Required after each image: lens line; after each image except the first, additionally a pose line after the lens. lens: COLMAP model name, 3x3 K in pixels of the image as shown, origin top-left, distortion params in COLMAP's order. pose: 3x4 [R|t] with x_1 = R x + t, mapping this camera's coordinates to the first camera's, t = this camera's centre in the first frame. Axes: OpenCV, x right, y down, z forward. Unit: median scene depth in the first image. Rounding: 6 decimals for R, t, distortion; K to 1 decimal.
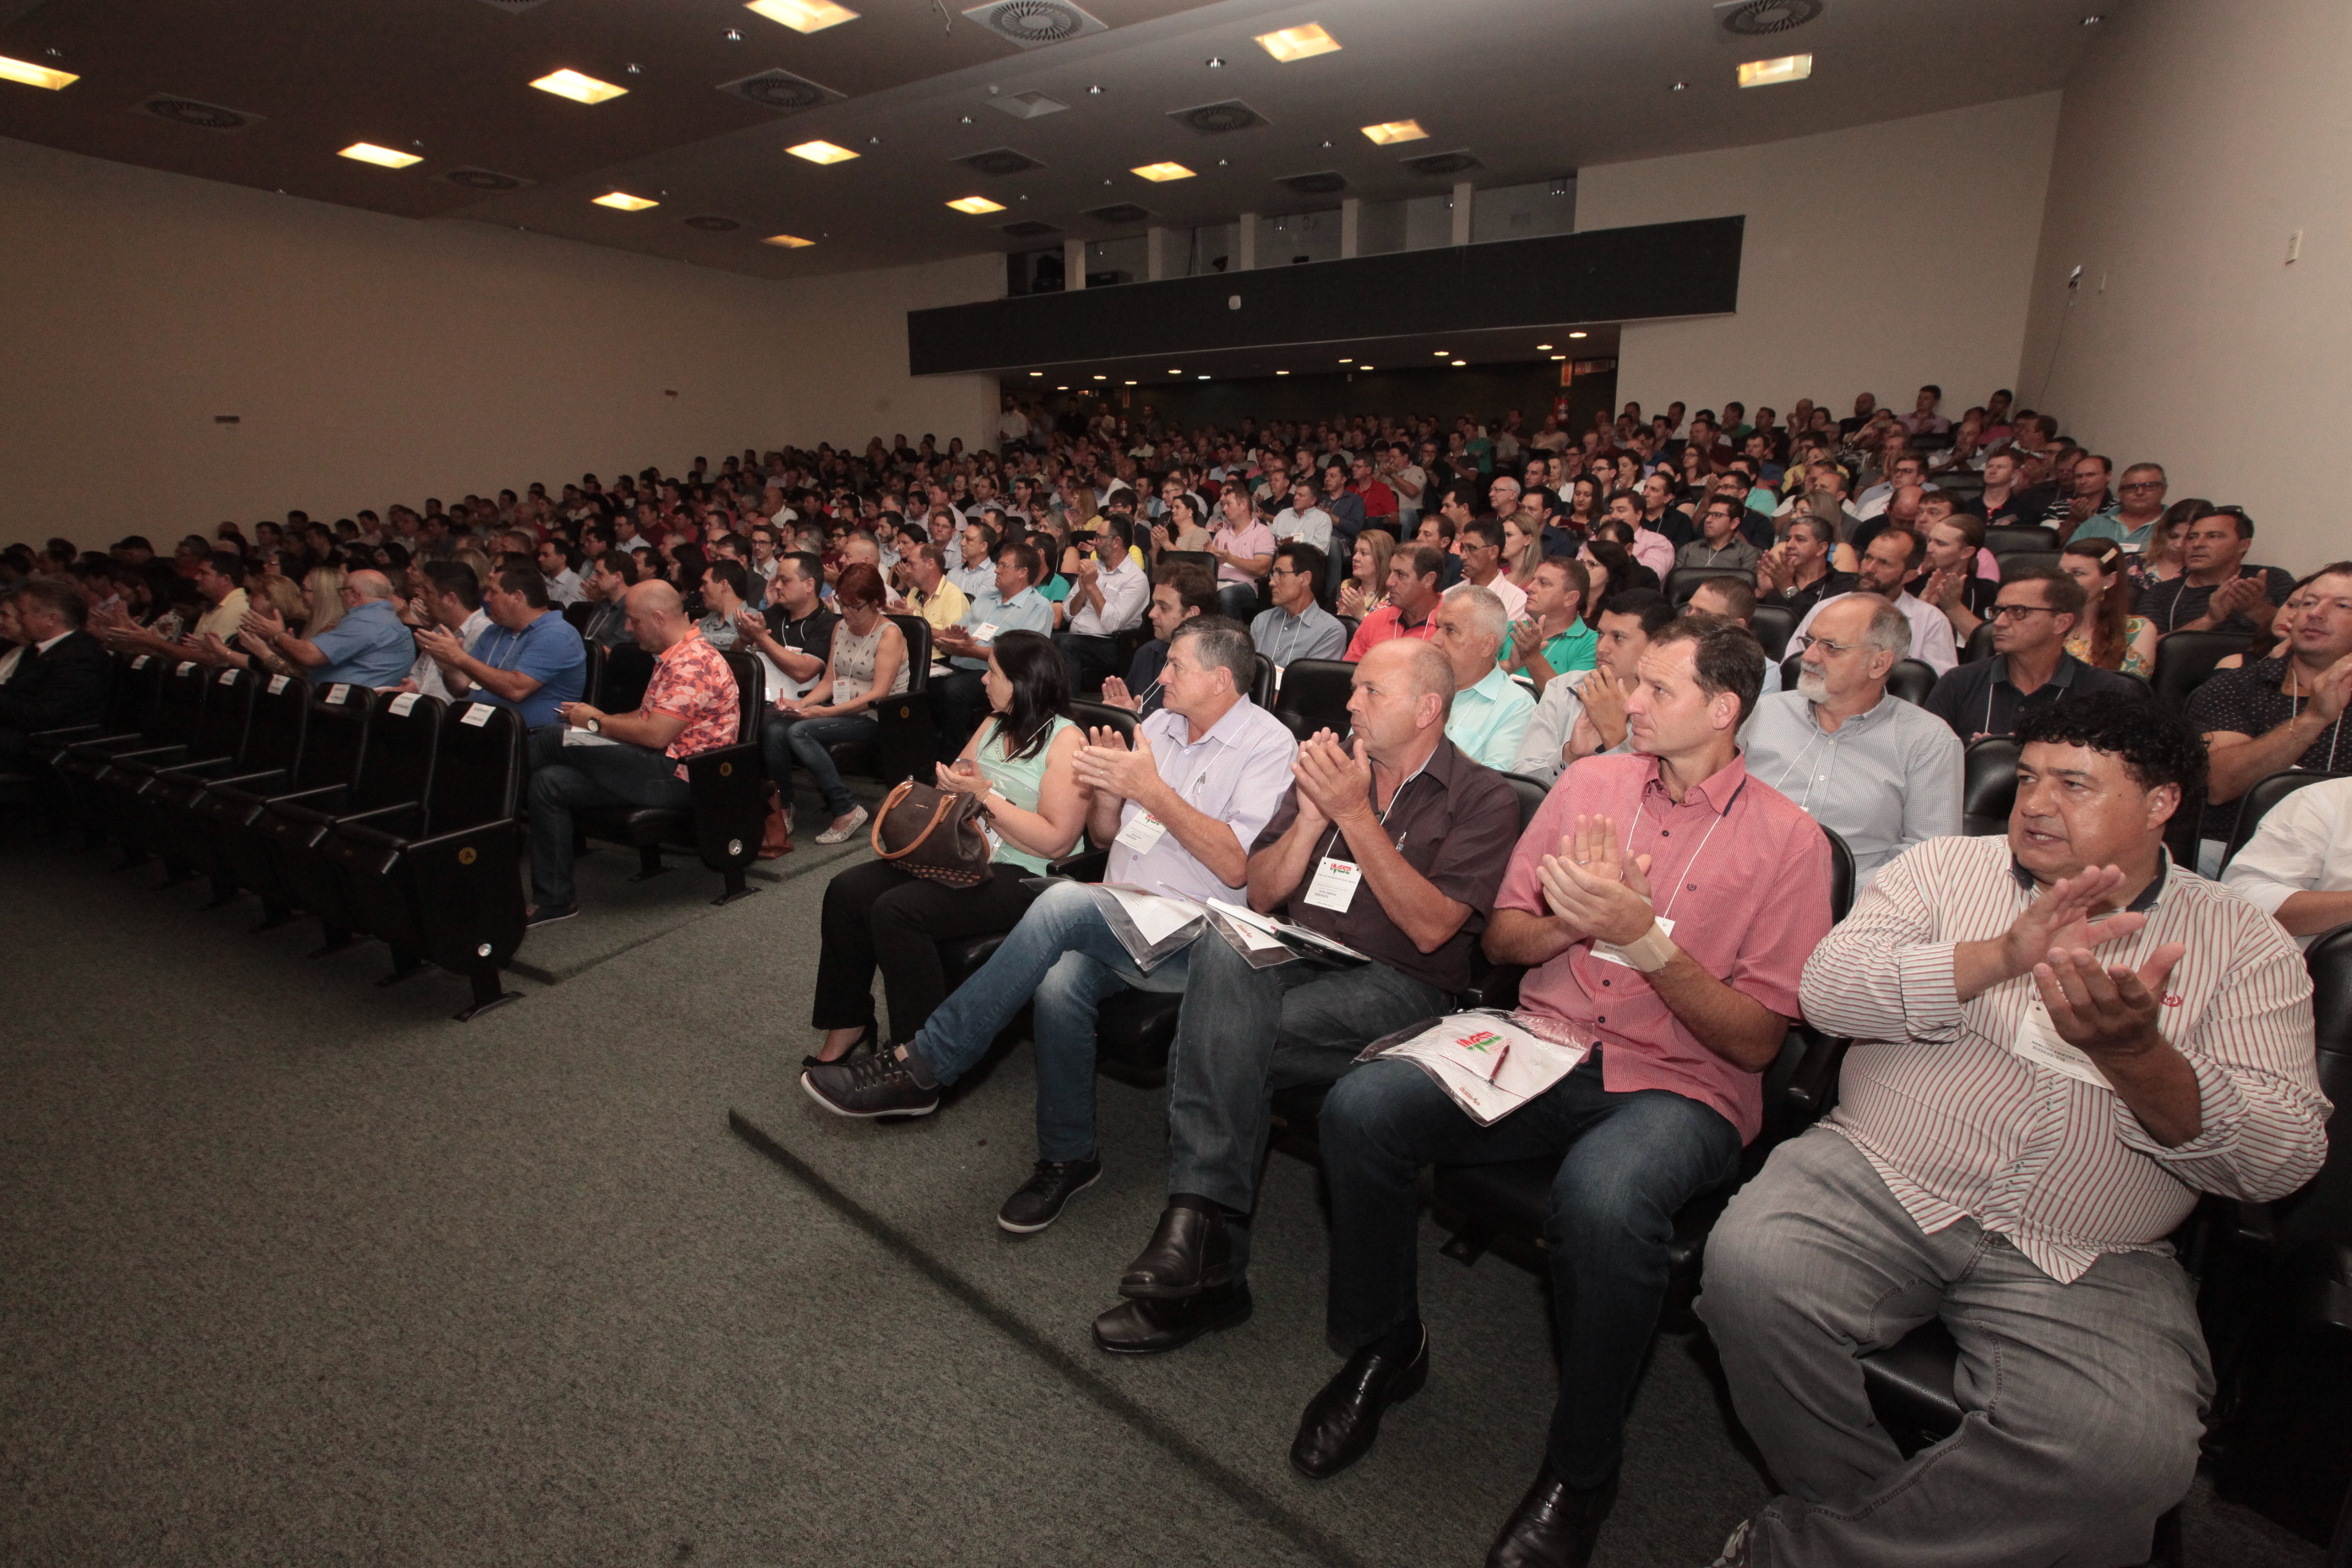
lens RADIAL K [[1085.0, 0, 1163.5], [0, 1085.0, 789.2], [0, 0, 1]] dist [-0.036986, 0.011260]
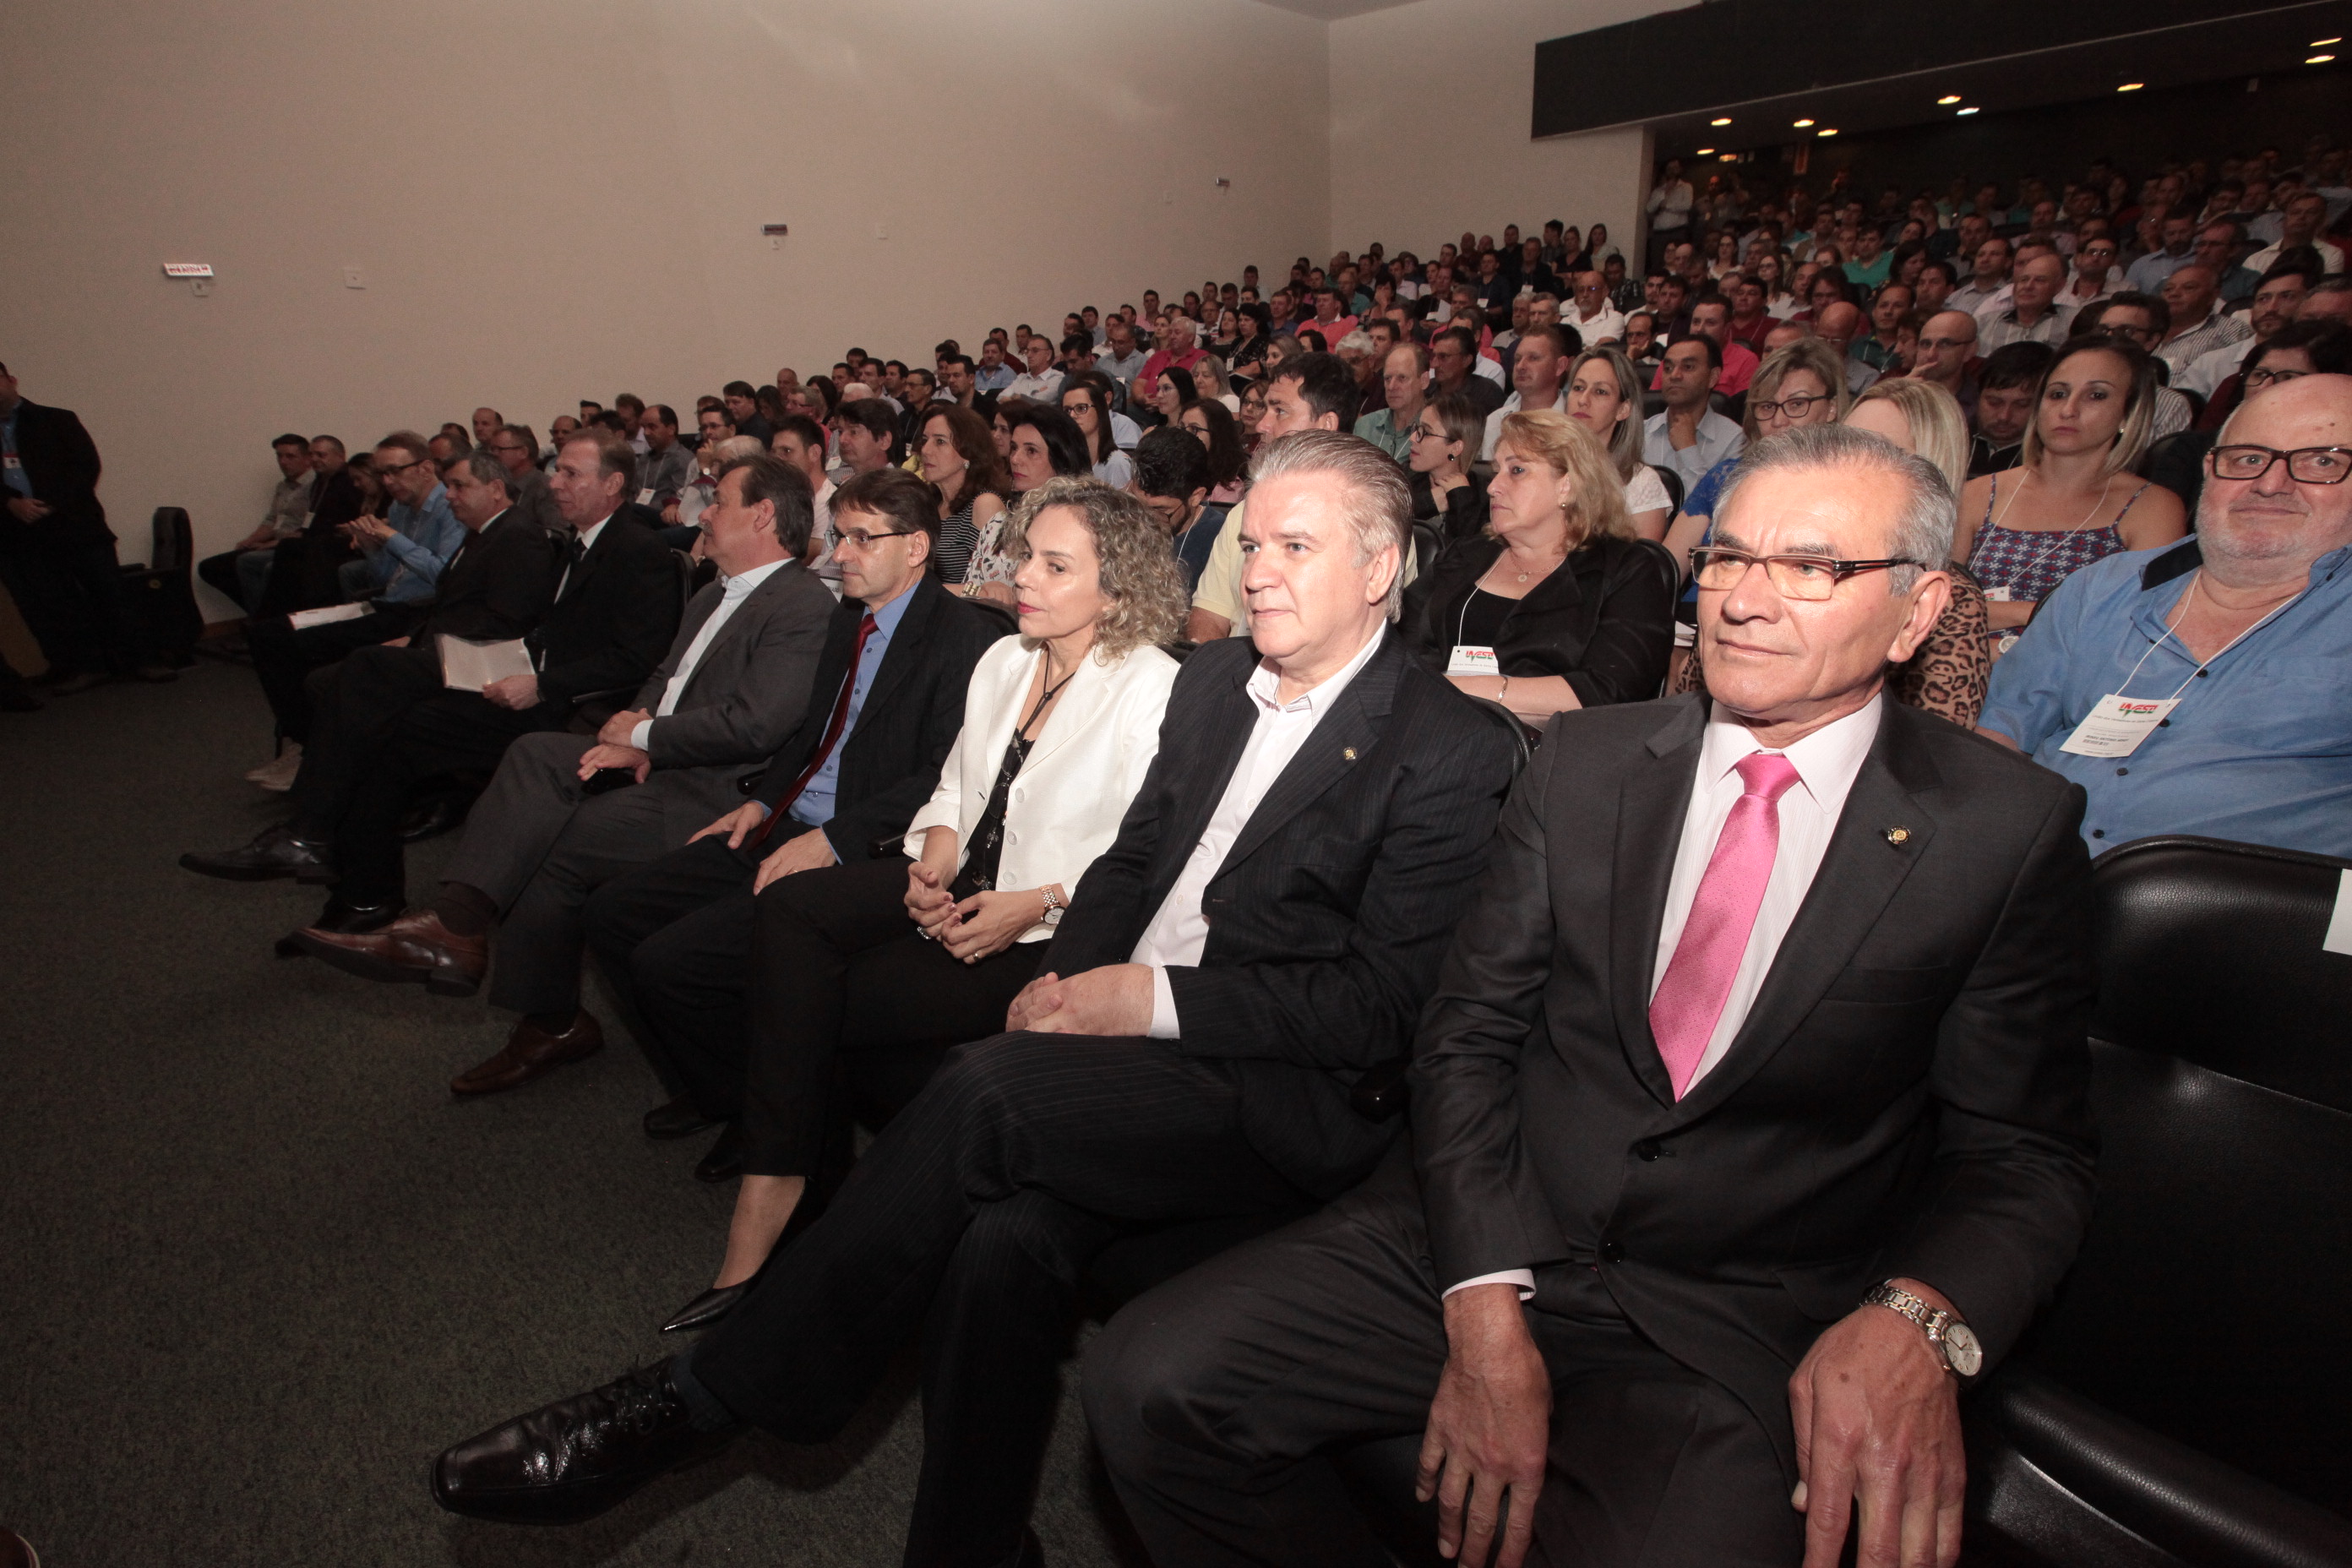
lens RADIAL K [[1056.7, 0, 1178.5], [0, 1056.7, 785.4], [0, 0, 1]] dist [-0.019112, 0.002790]
pose [[0.974576, 0.042559, -0.219979, -0.366158], [-0.012074, 0.990343, 0.138111, -0.046750], [0.223732, -0.131944, 0.965678, 0.228239]]
